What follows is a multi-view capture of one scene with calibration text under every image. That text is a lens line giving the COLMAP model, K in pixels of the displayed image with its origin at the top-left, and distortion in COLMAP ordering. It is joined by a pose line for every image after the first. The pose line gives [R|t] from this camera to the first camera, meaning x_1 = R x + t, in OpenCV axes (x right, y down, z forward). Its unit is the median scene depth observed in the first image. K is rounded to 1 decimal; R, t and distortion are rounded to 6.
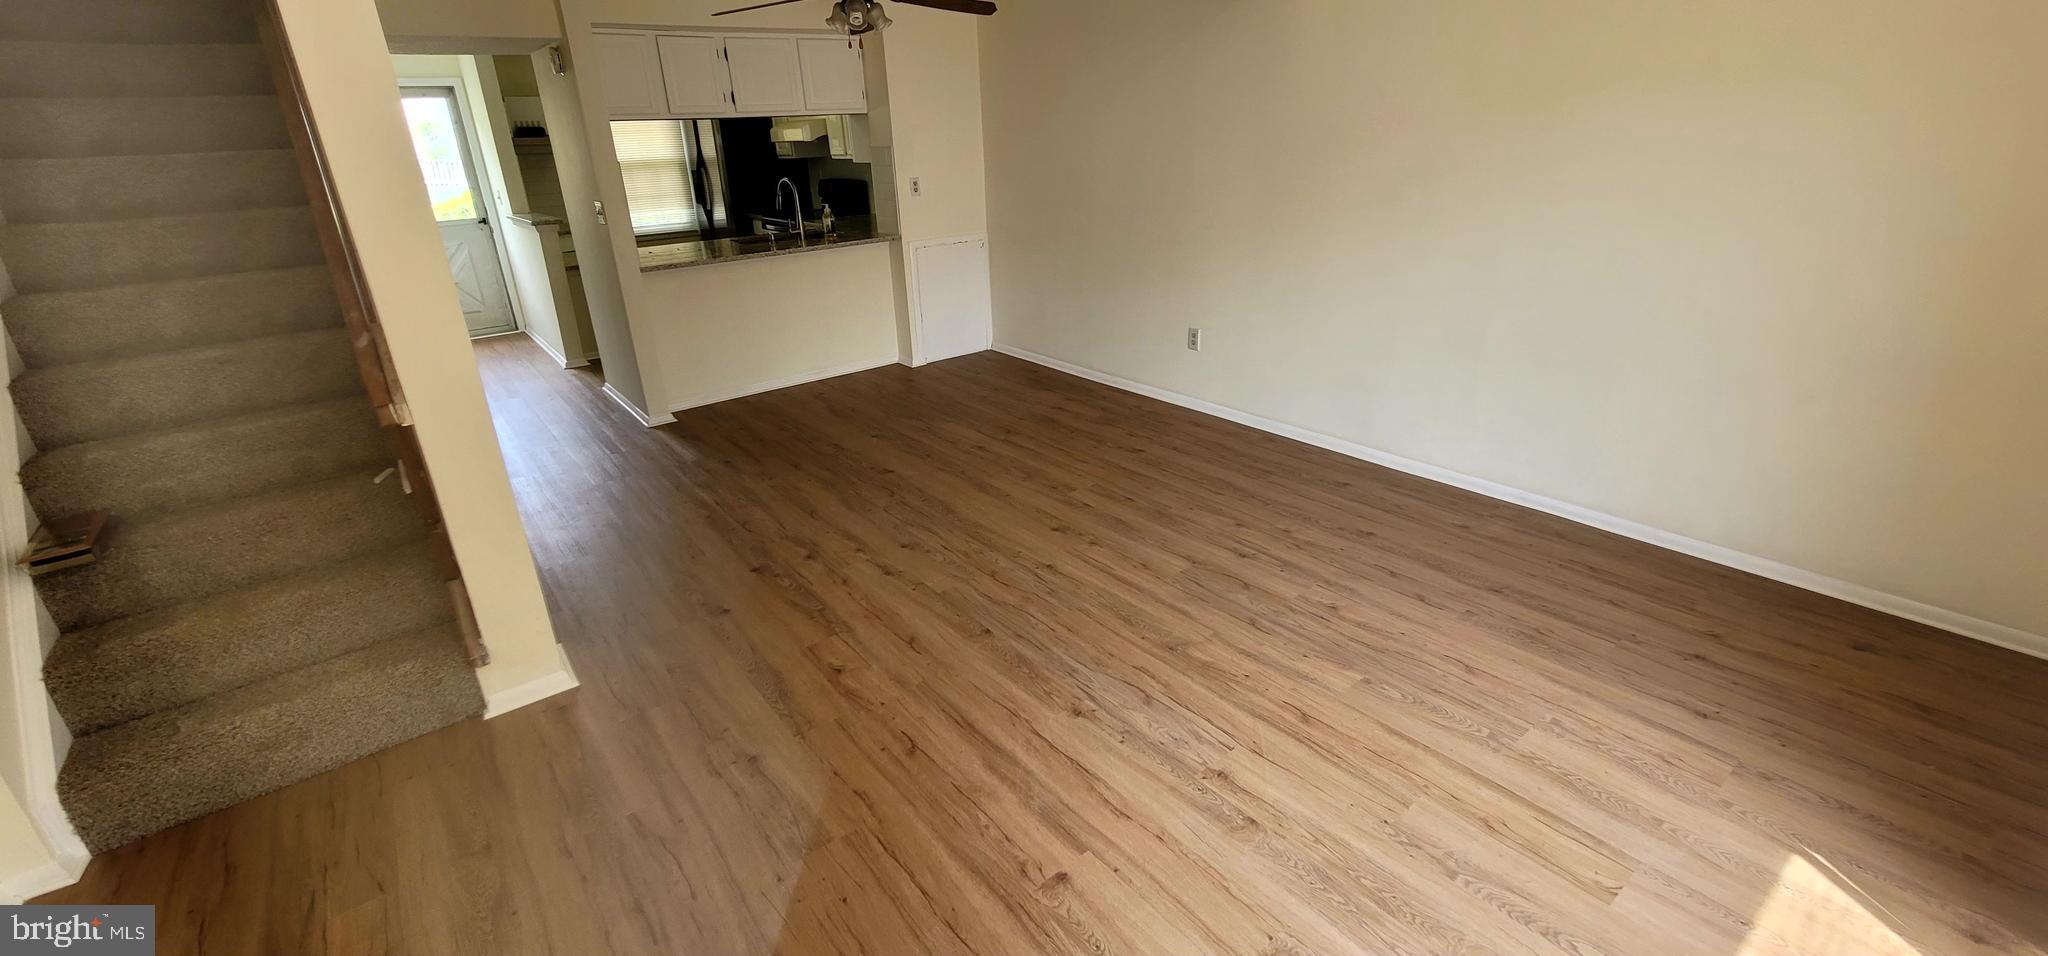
lens RADIAL K [[840.9, 0, 1030.6], [0, 840.9, 467.4], [0, 0, 1]] dist [0.001079, 0.000489]
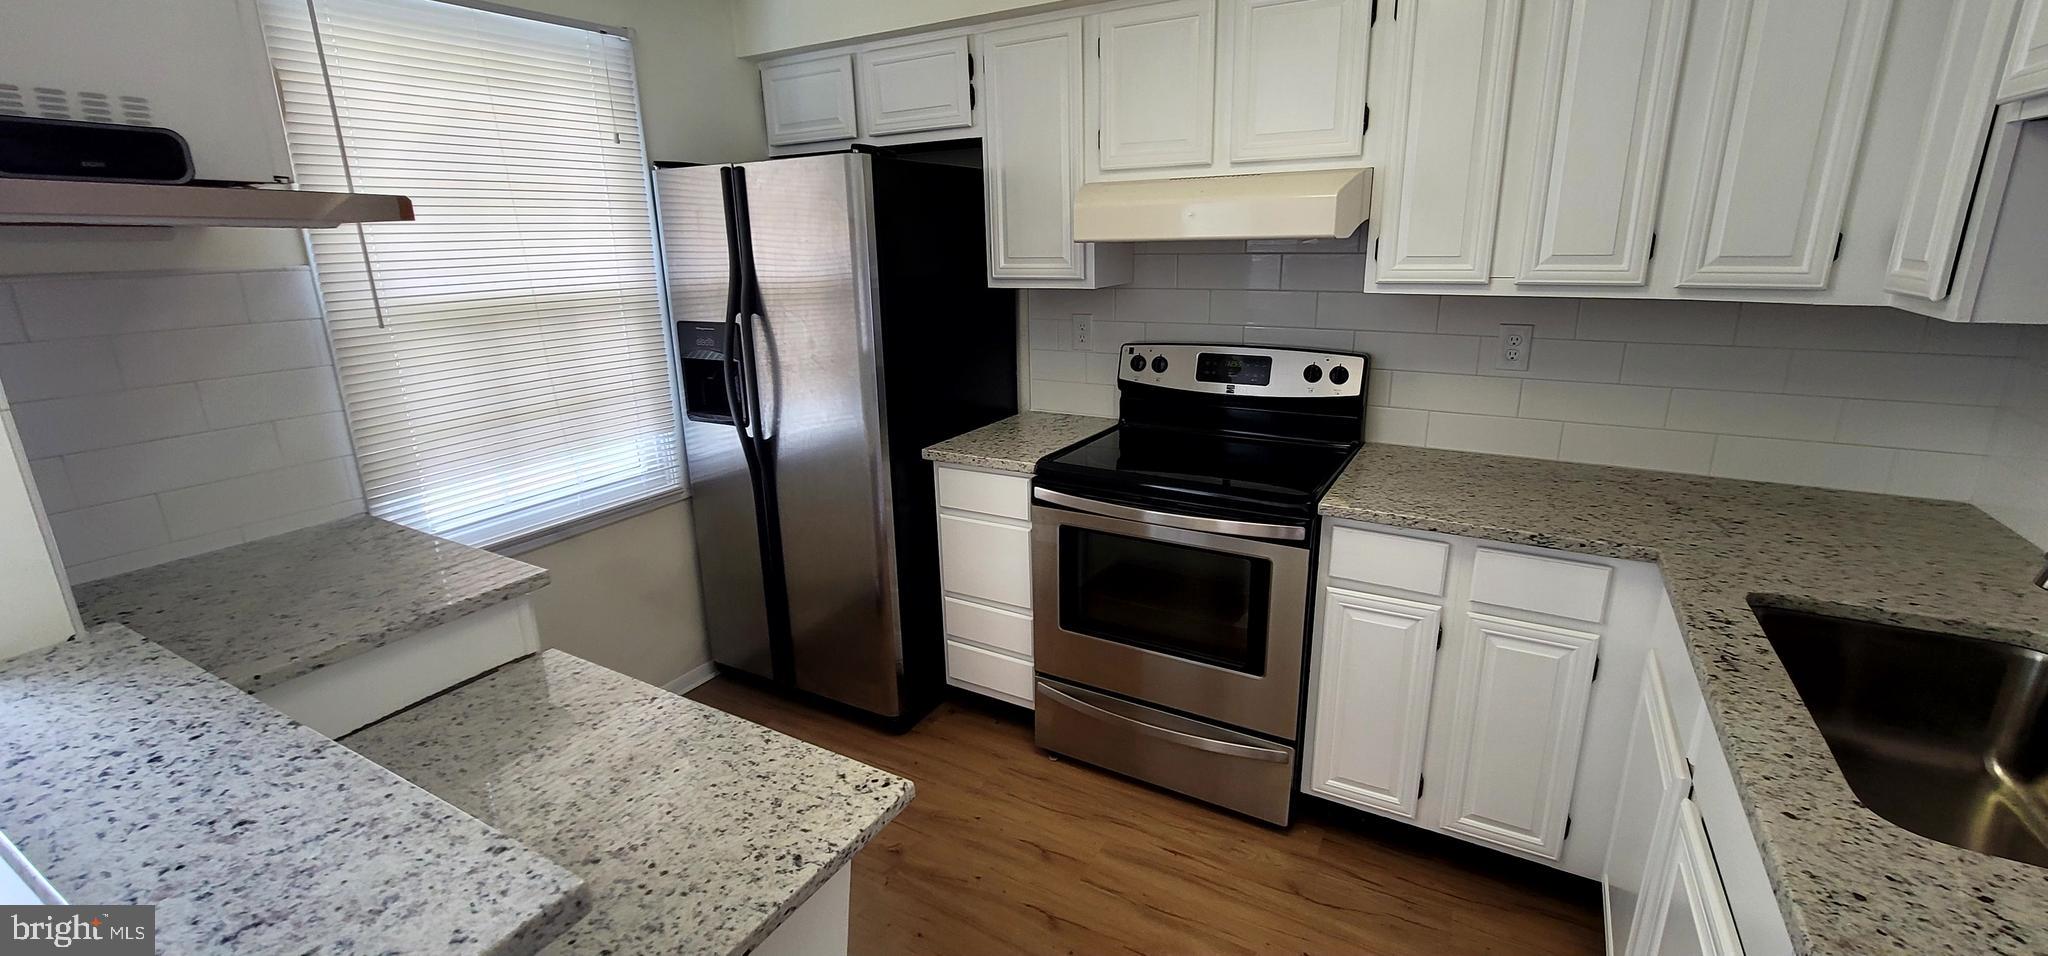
lens RADIAL K [[840.9, 0, 1027.9], [0, 840.9, 461.5], [0, 0, 1]] dist [0.001079, 0.000489]
pose [[0.930525, -0.081417, 0.357064, -0.866674], [0.127369, 0.986057, -0.107091, -0.536662], [-0.343367, 0.145129, 0.927921, 1.419295]]
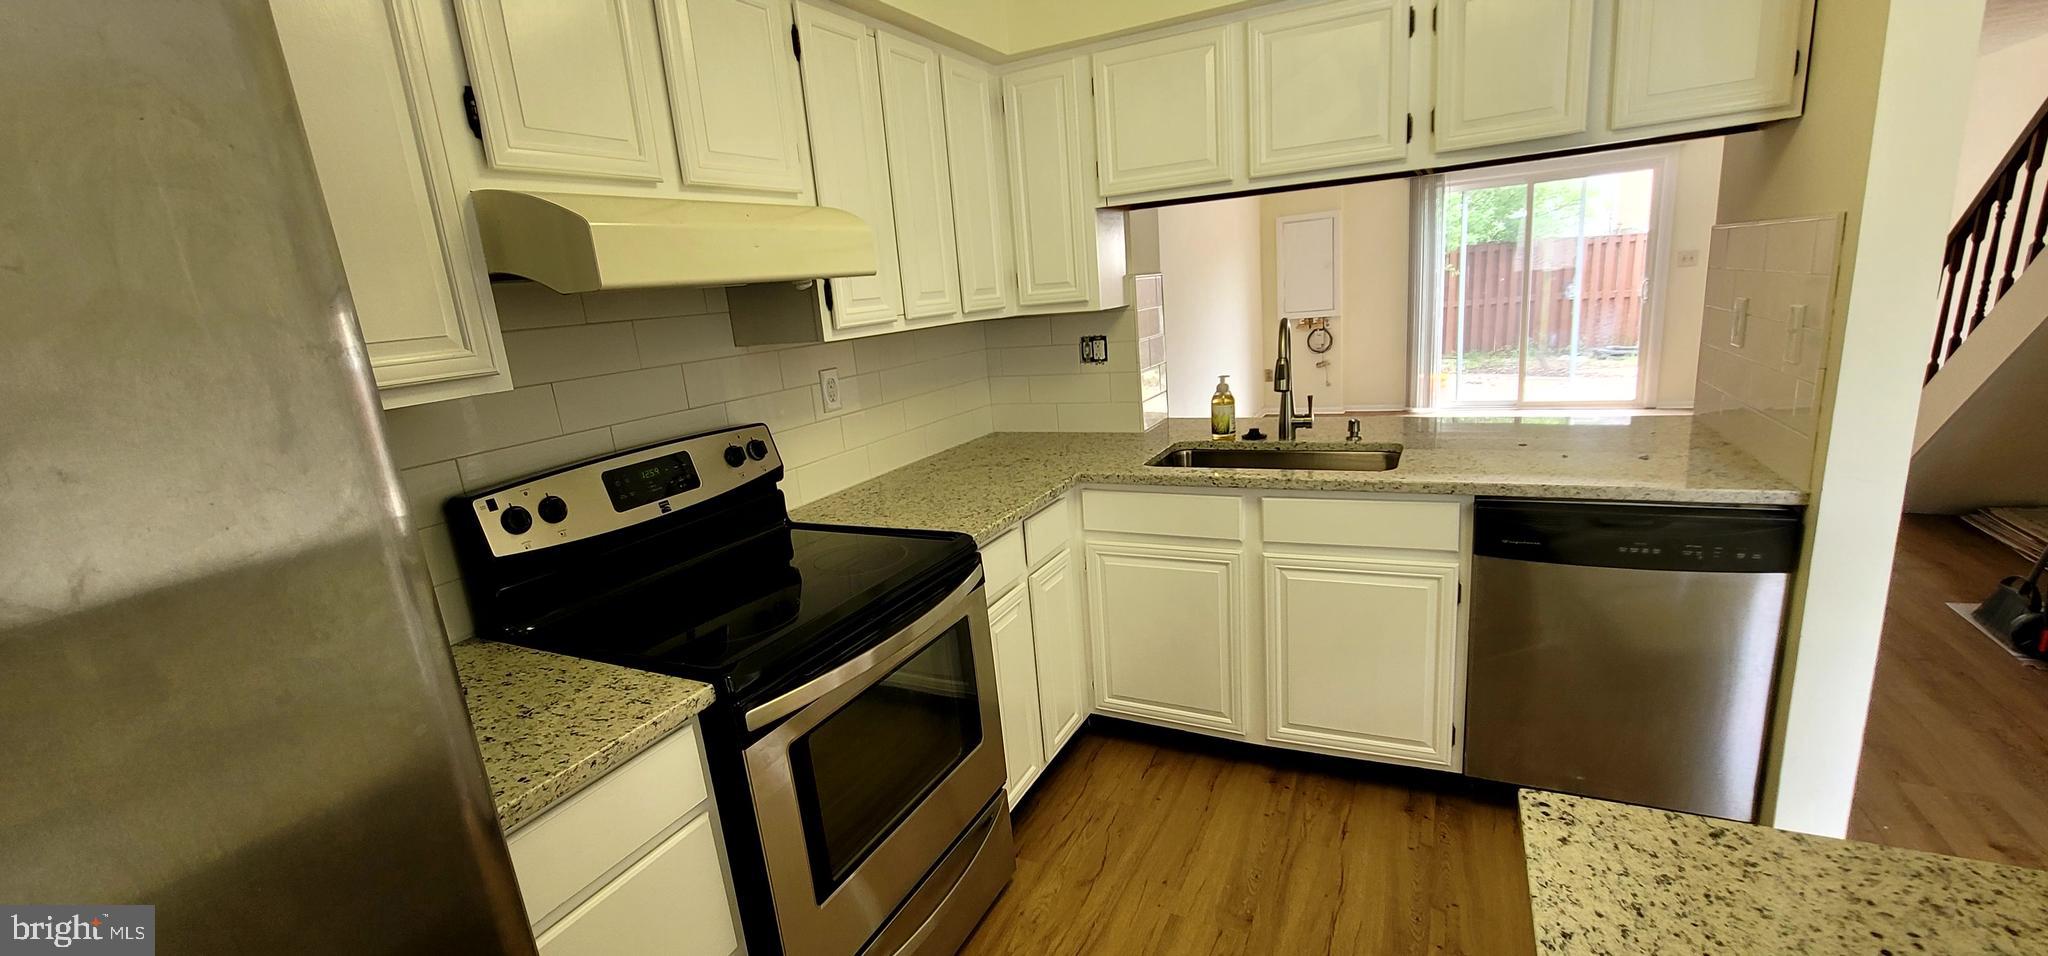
lens RADIAL K [[840.9, 0, 1029.1], [0, 840.9, 492.0], [0, 0, 1]] dist [0.001079, 0.000489]
pose [[-0.416091, -0.149887, 0.896884, -0.938899], [0.434690, 0.833538, 0.340967, -0.652201], [-0.798694, 0.531740, -0.281673, 1.741010]]
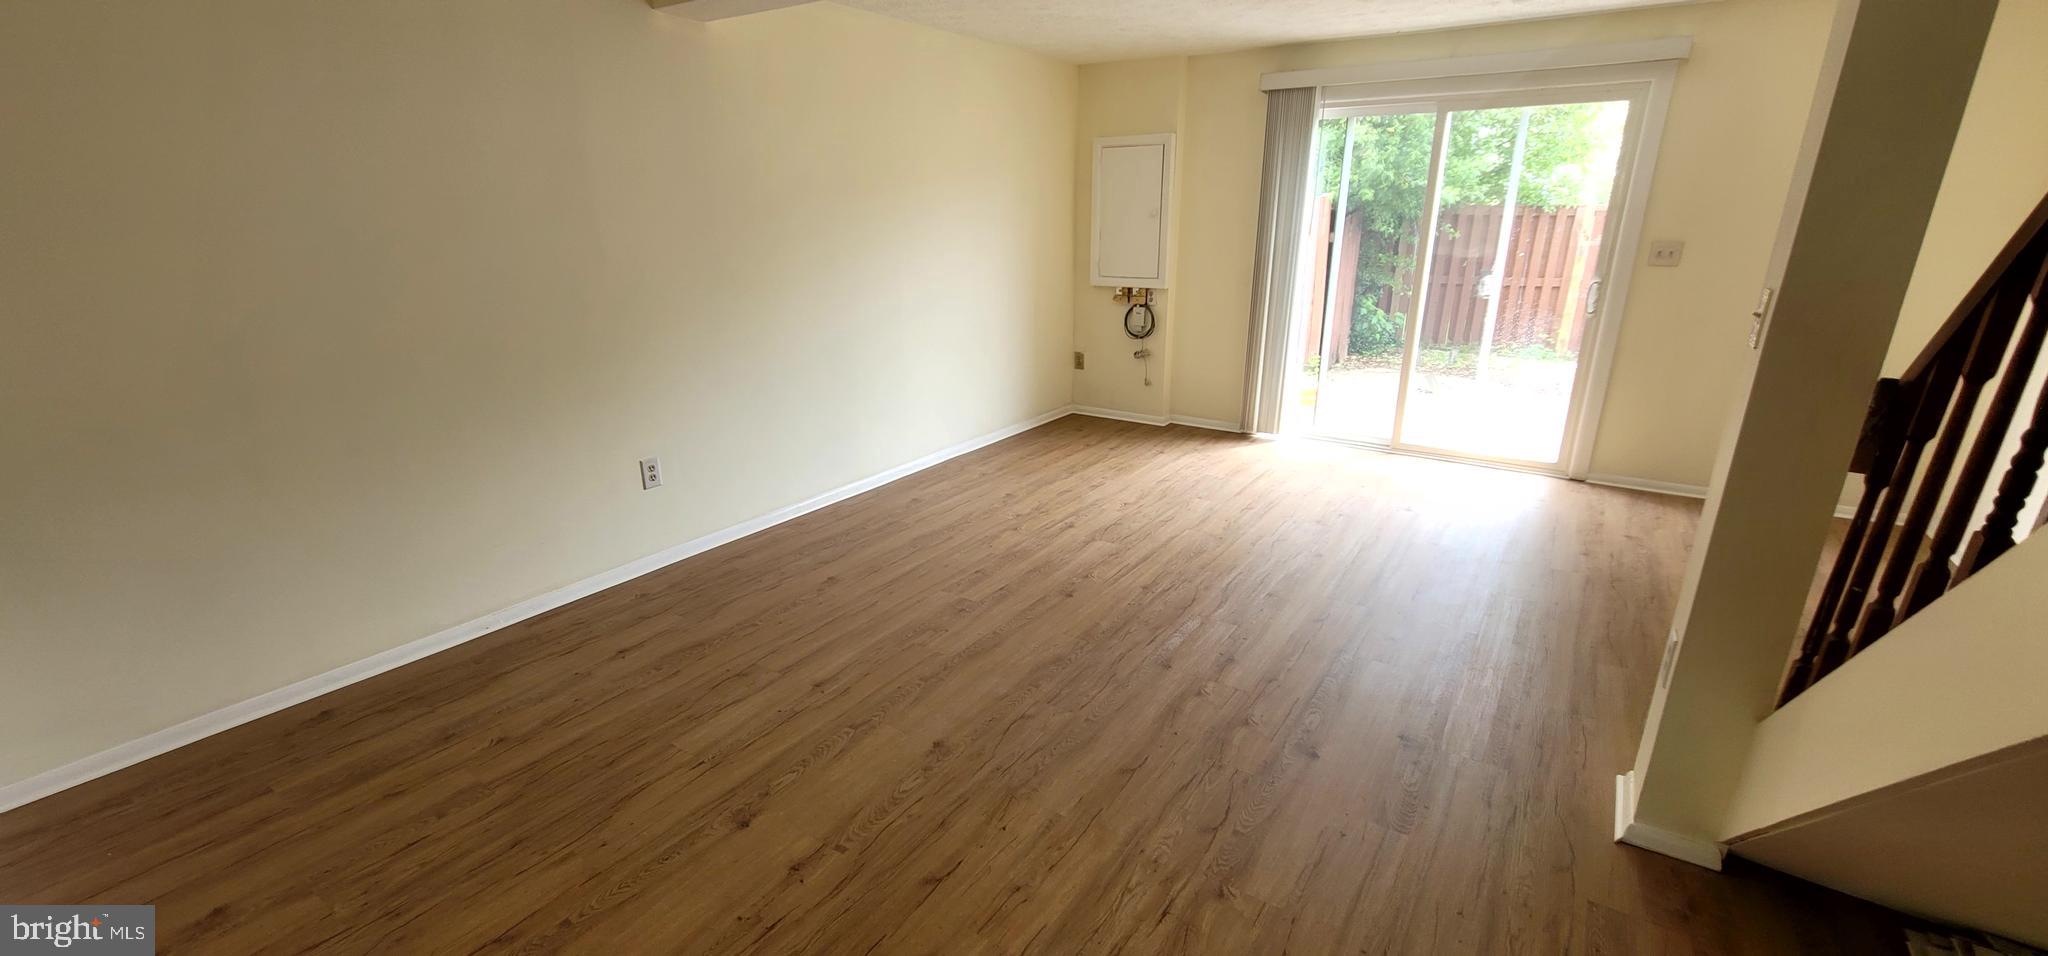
lens RADIAL K [[840.9, 0, 1037.7], [0, 840.9, 492.9], [0, 0, 1]] dist [0.001079, 0.000489]
pose [[-0.320048, -0.266155, 0.909247, -0.723709], [0.368307, 0.849284, 0.378243, -0.362250], [-0.872880, 0.455938, -0.173785, 1.054247]]
